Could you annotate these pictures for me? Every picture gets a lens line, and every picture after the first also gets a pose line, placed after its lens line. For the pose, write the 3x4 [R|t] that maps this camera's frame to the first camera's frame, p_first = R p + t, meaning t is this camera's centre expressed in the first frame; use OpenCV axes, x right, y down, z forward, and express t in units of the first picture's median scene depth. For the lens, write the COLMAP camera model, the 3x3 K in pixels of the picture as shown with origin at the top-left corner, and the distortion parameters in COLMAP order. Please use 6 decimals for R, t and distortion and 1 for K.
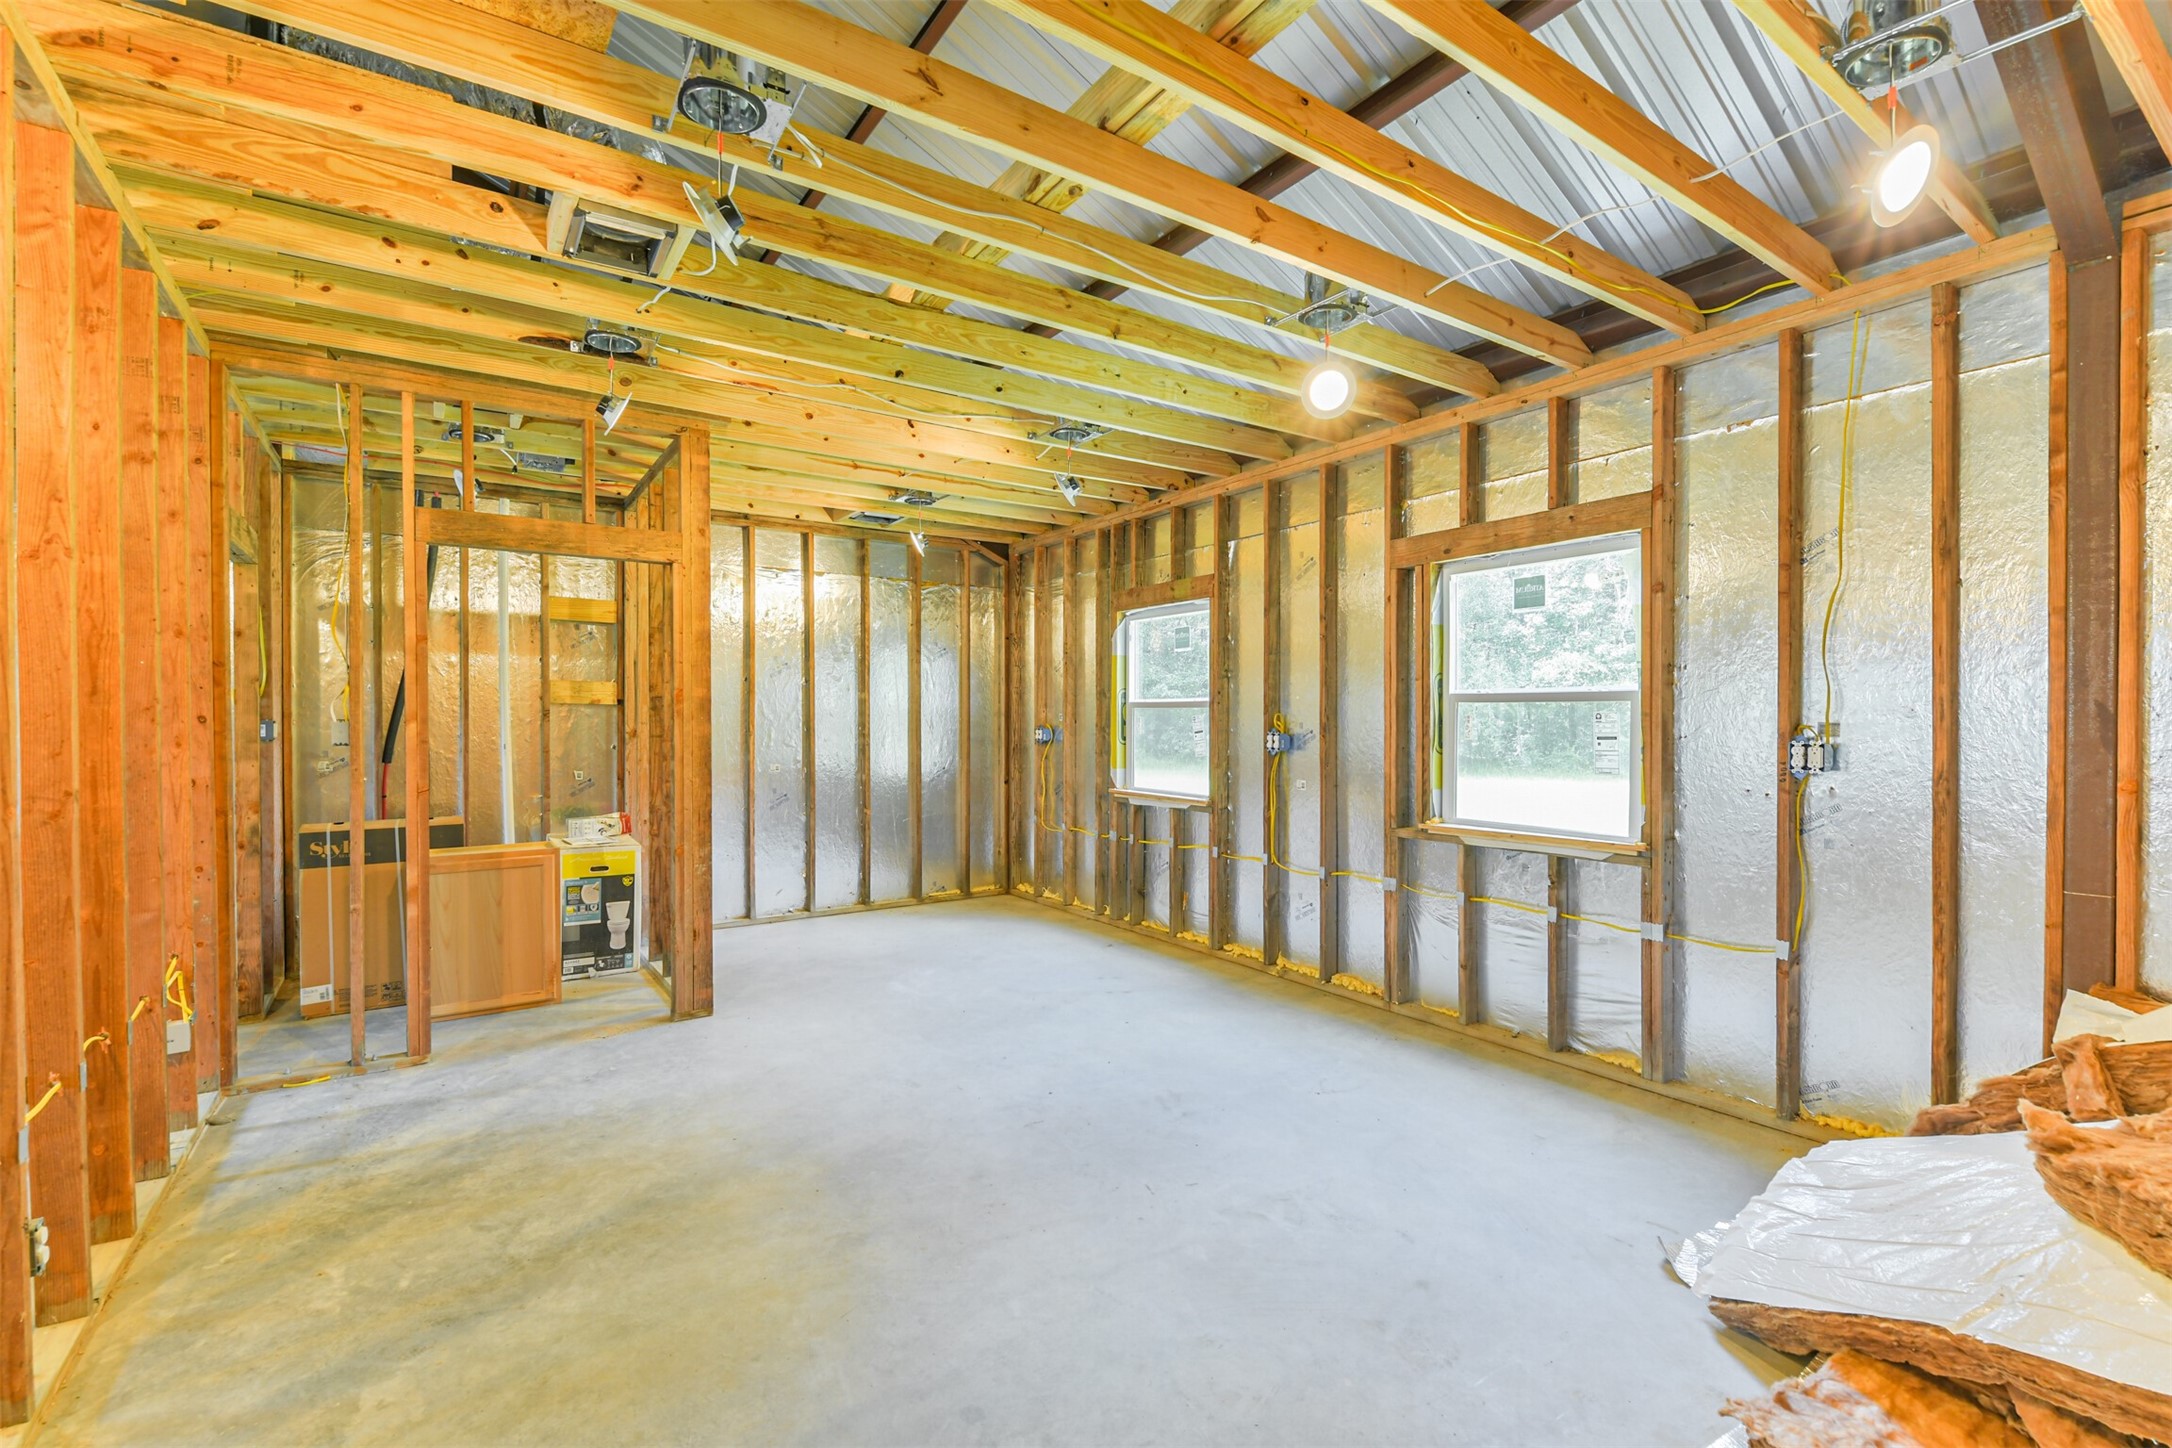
lens RADIAL K [[939.4, 0, 1081.1], [0, 939.4, 725.9], [0, 0, 1]] dist [-0.001270, -0.003579]
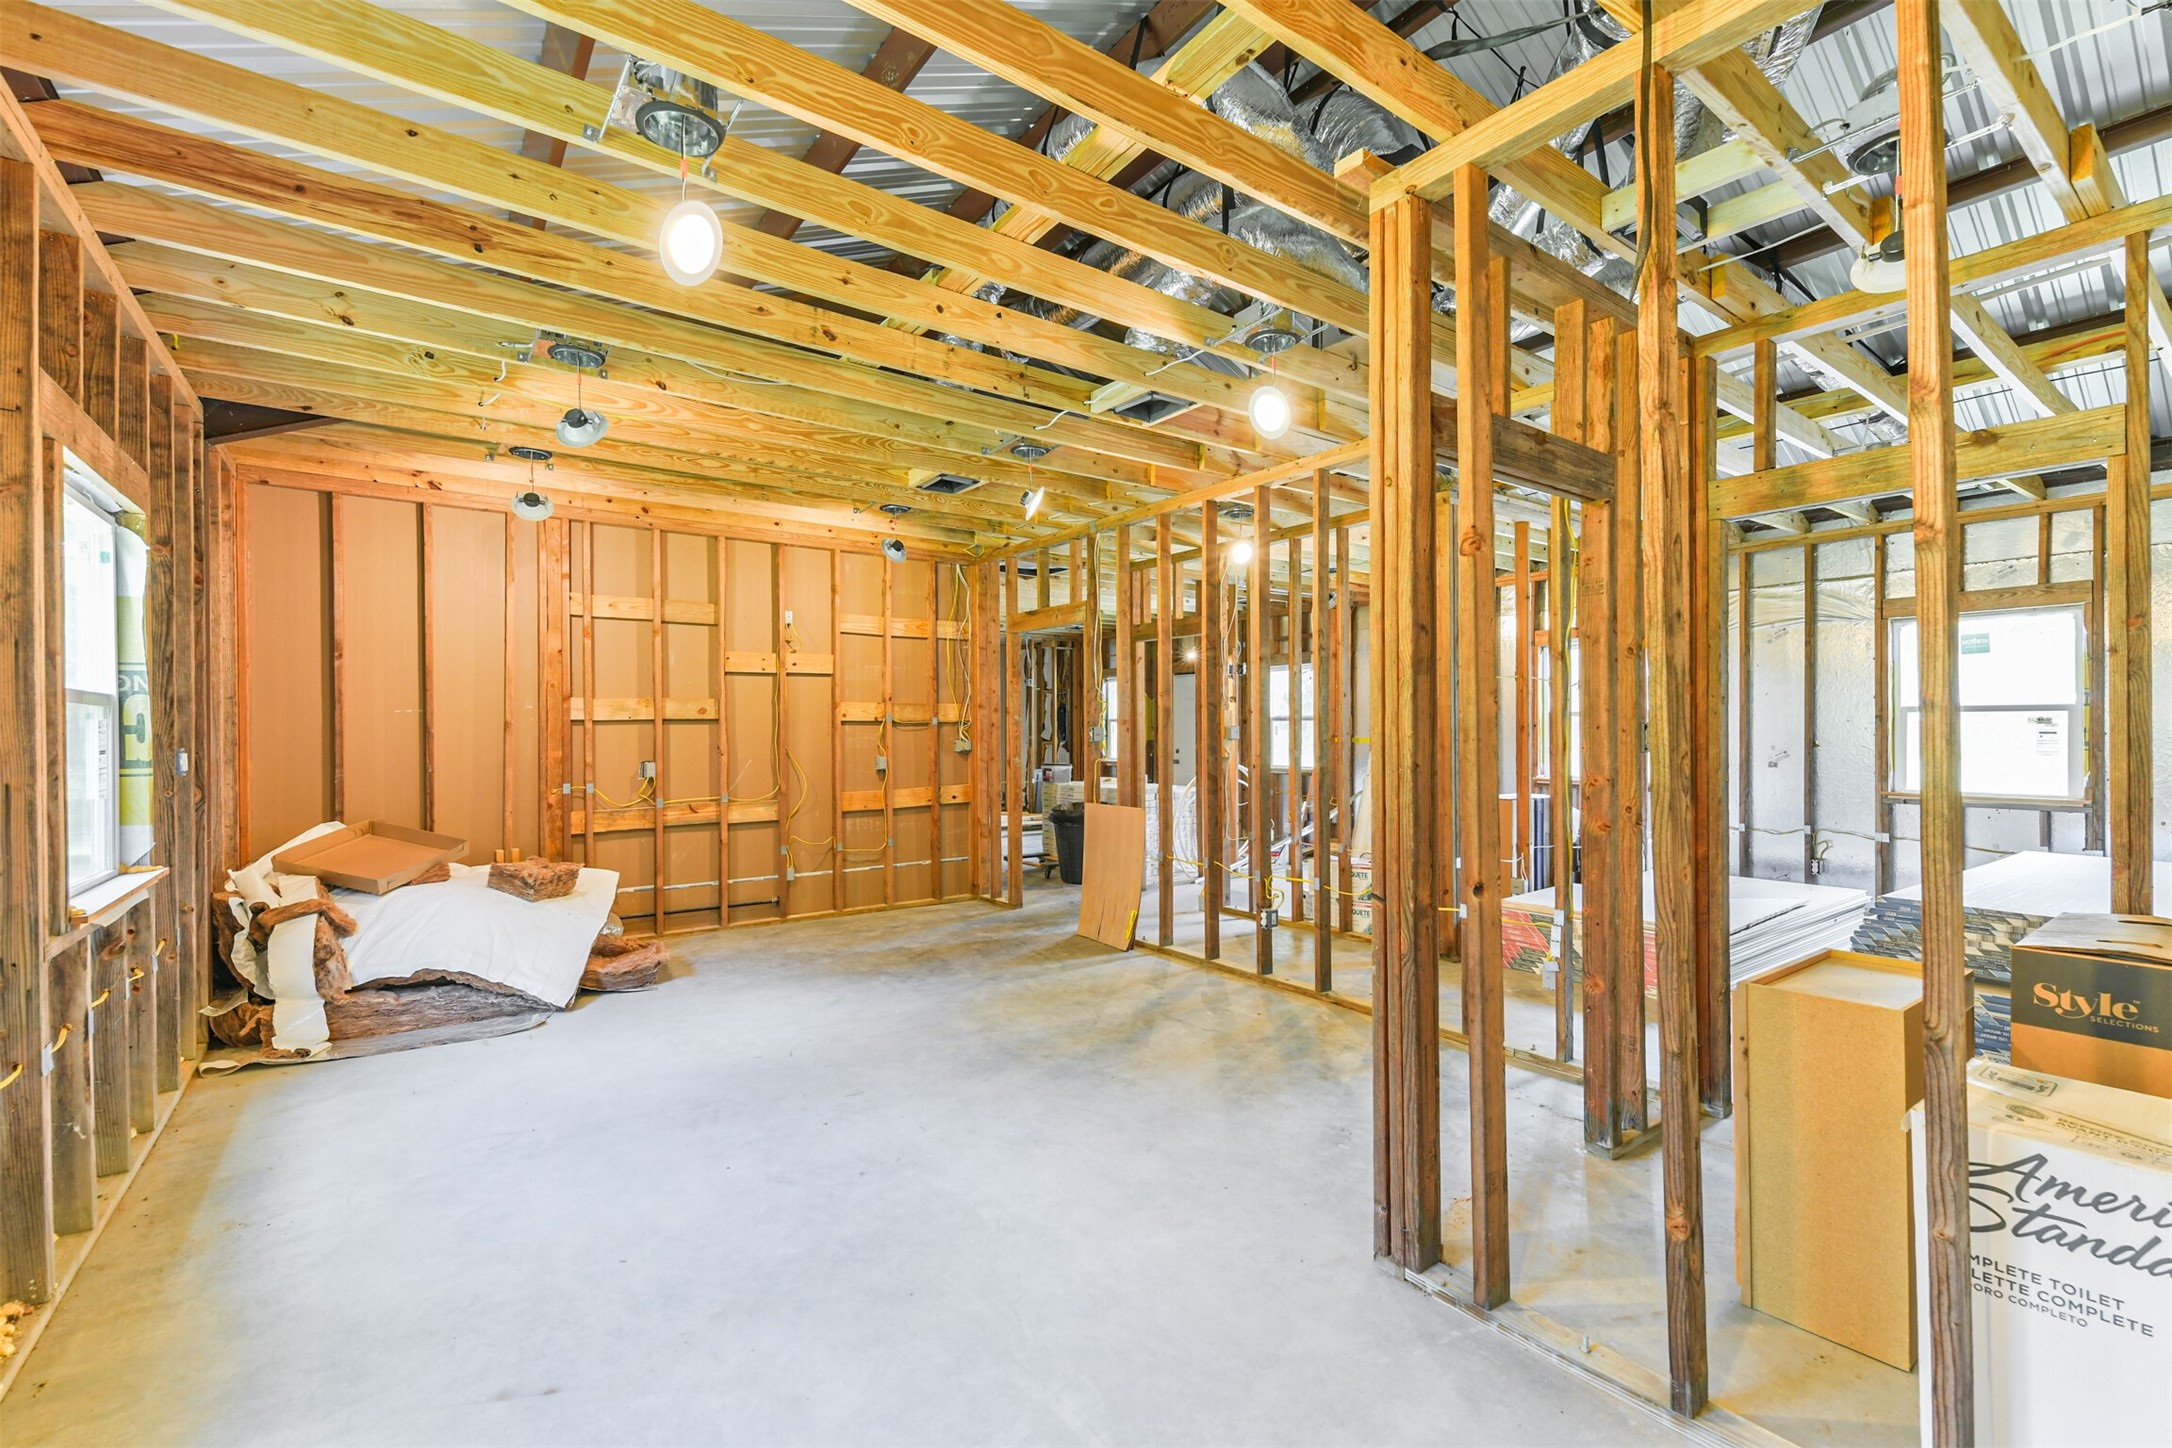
lens RADIAL K [[939.4, 0, 1088.5], [0, 939.4, 724.9], [0, 0, 1]] dist [-0.001270, -0.003579]
pose [[-0.999215, 0.002400, -0.039551, -0.301629], [0.002285, 0.999993, 0.002953, -0.012398], [0.039558, 0.002861, -0.999213, 2.265984]]
